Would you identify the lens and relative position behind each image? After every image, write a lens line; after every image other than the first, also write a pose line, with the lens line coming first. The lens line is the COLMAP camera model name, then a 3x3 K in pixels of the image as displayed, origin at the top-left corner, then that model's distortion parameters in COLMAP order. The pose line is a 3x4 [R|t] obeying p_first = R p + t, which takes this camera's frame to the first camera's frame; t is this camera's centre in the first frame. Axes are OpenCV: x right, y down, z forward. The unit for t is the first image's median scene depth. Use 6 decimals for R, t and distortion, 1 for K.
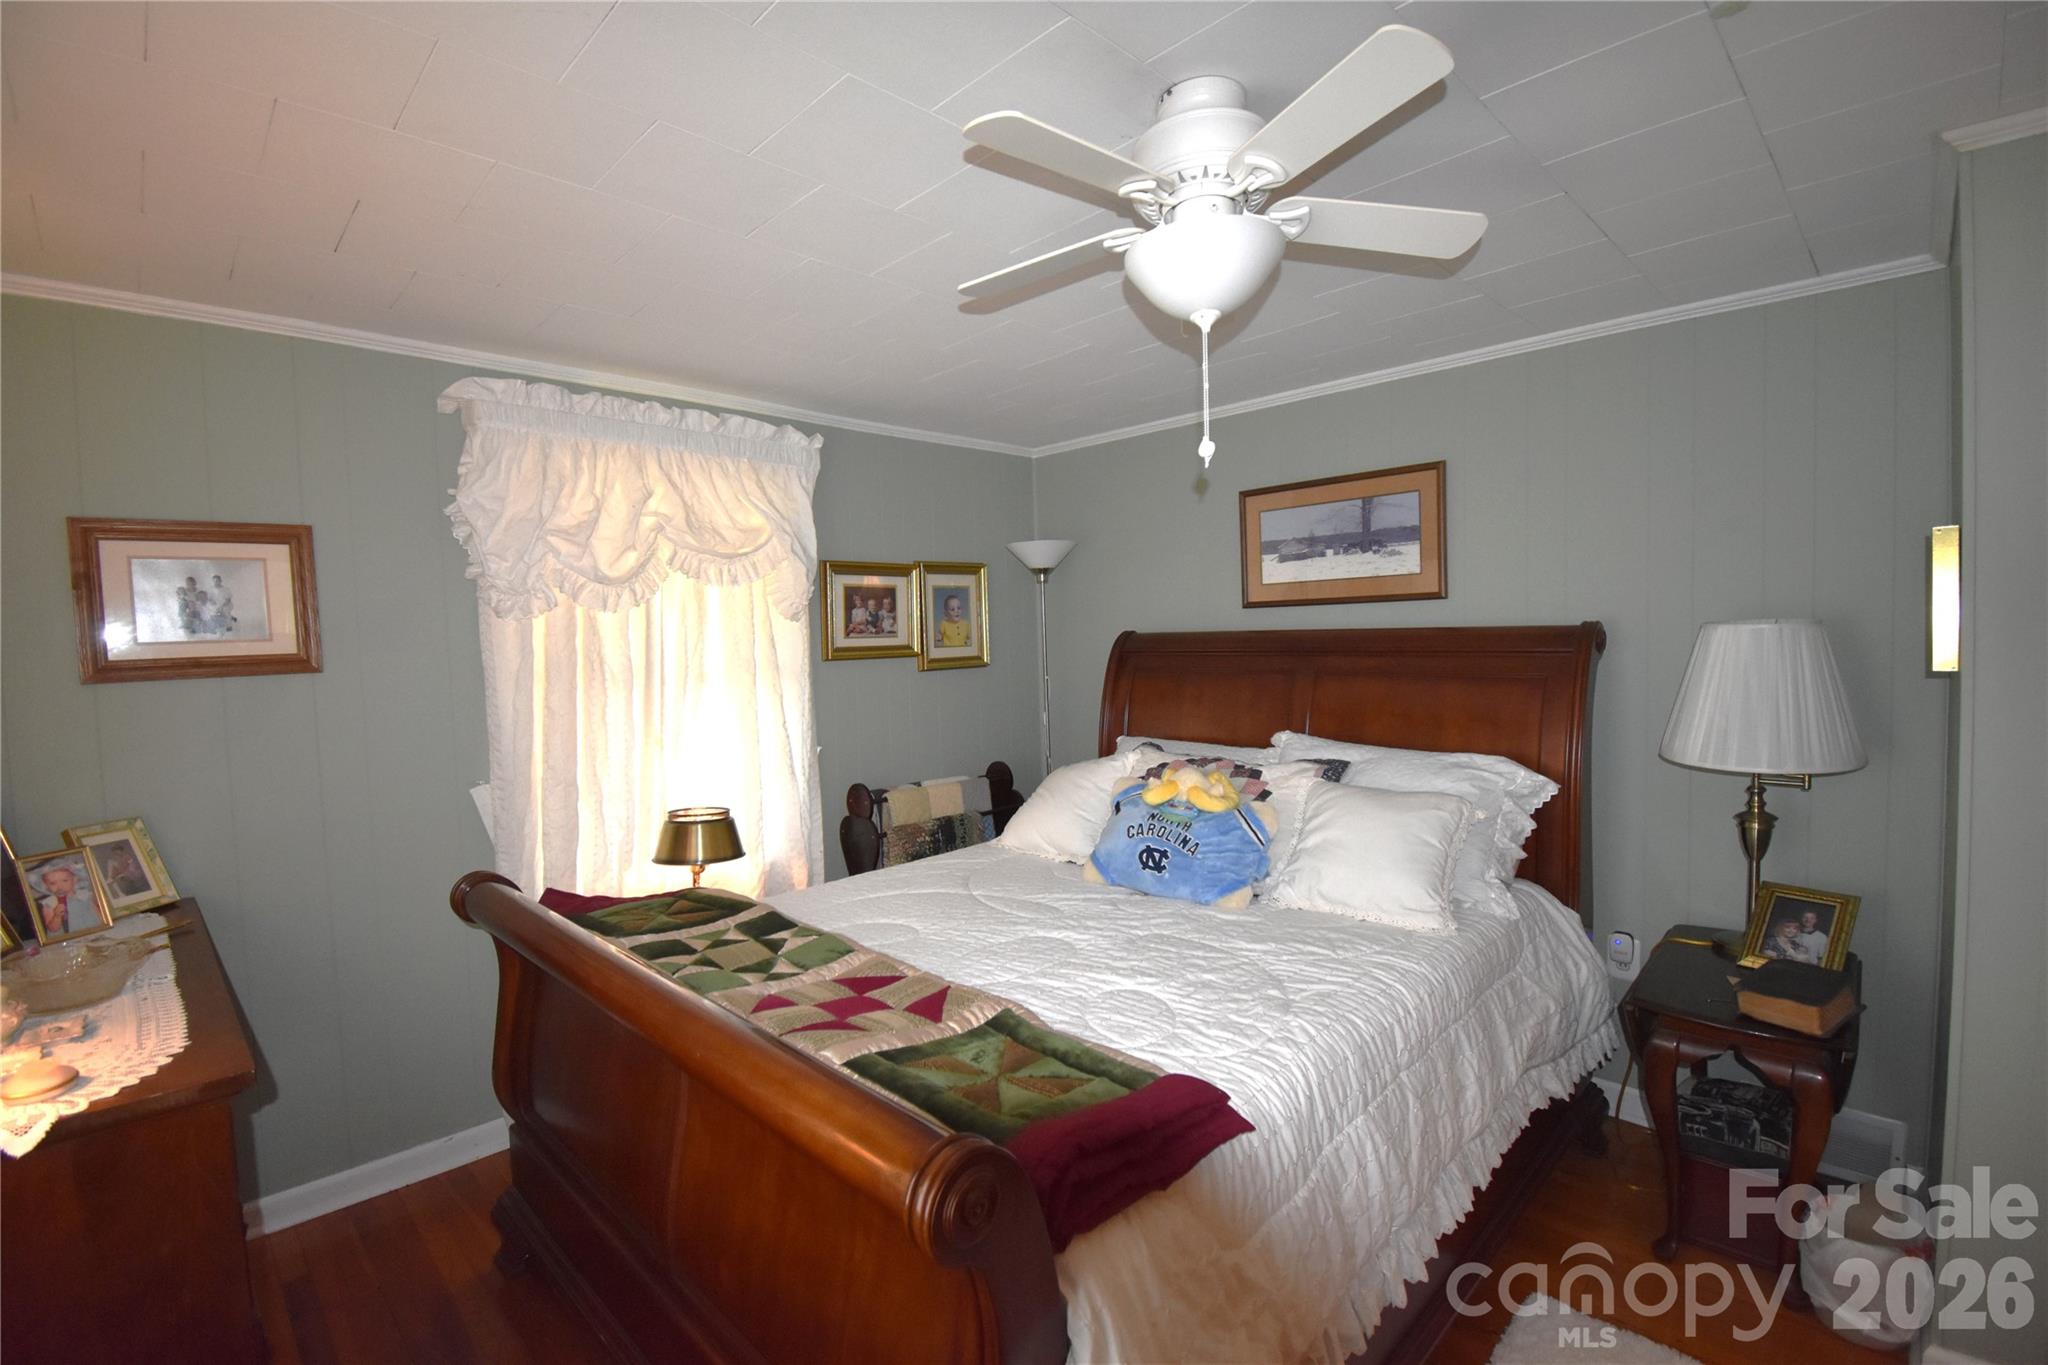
lens RADIAL K [[898.6, 0, 1026.4], [0, 898.6, 681.3], [0, 0, 1]] dist [0.019064, -0.025147]
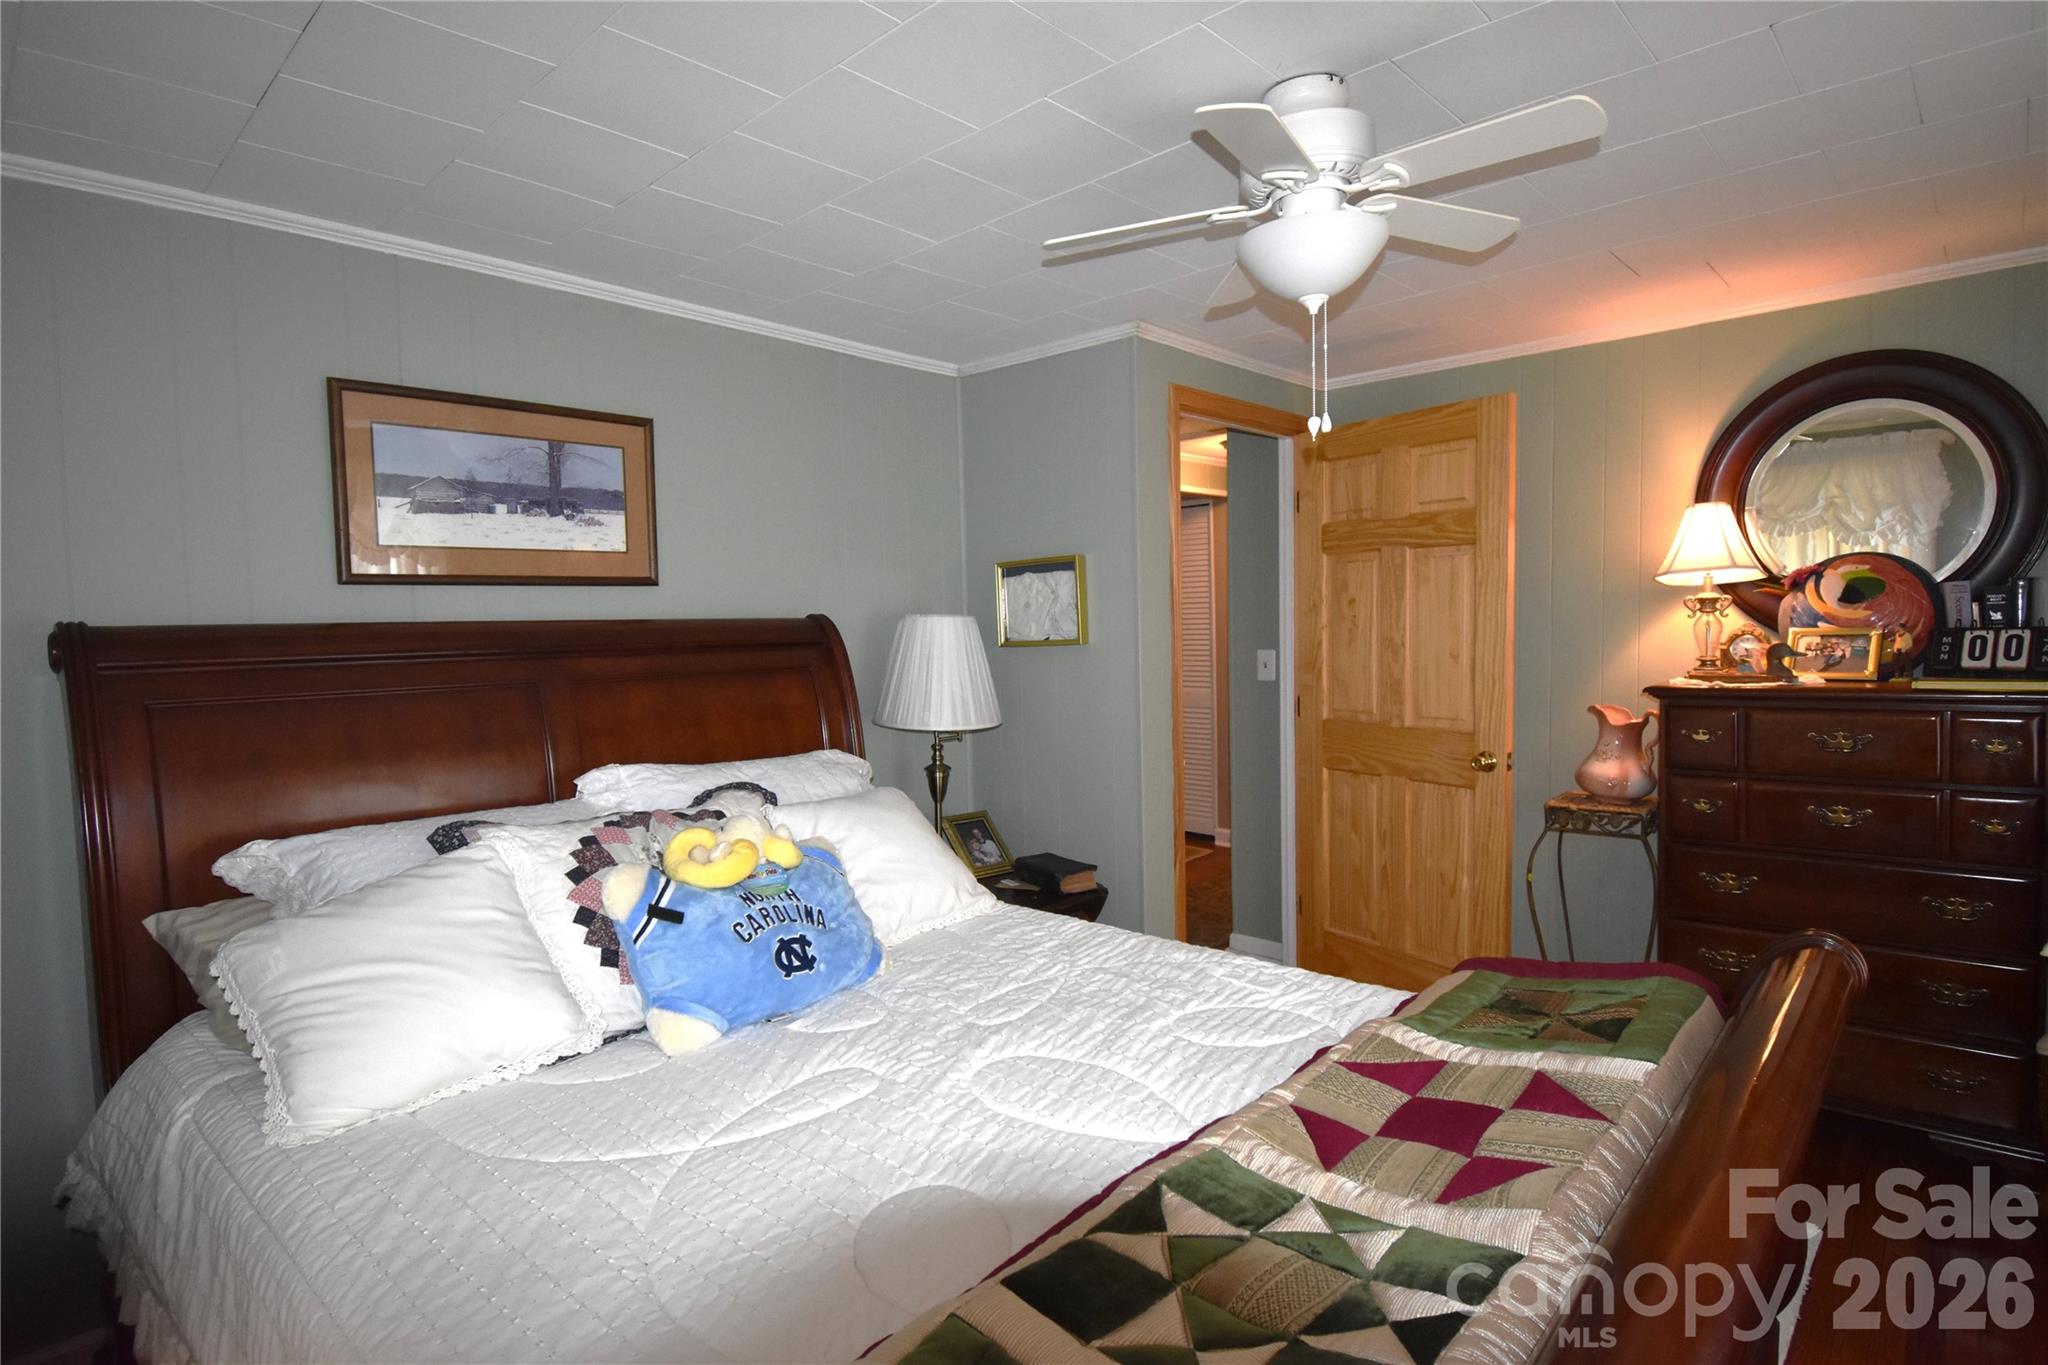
lens RADIAL K [[1080.6, 0, 988.1], [0, 1080.6, 683.8], [0, 0, 1]] dist [0.017463, -0.000241]
pose [[-0.047309, -0.030792, 0.998406, -0.530417], [0.083235, 0.995927, 0.034659, -0.010699], [-0.995406, 0.084742, -0.044553, 0.728579]]
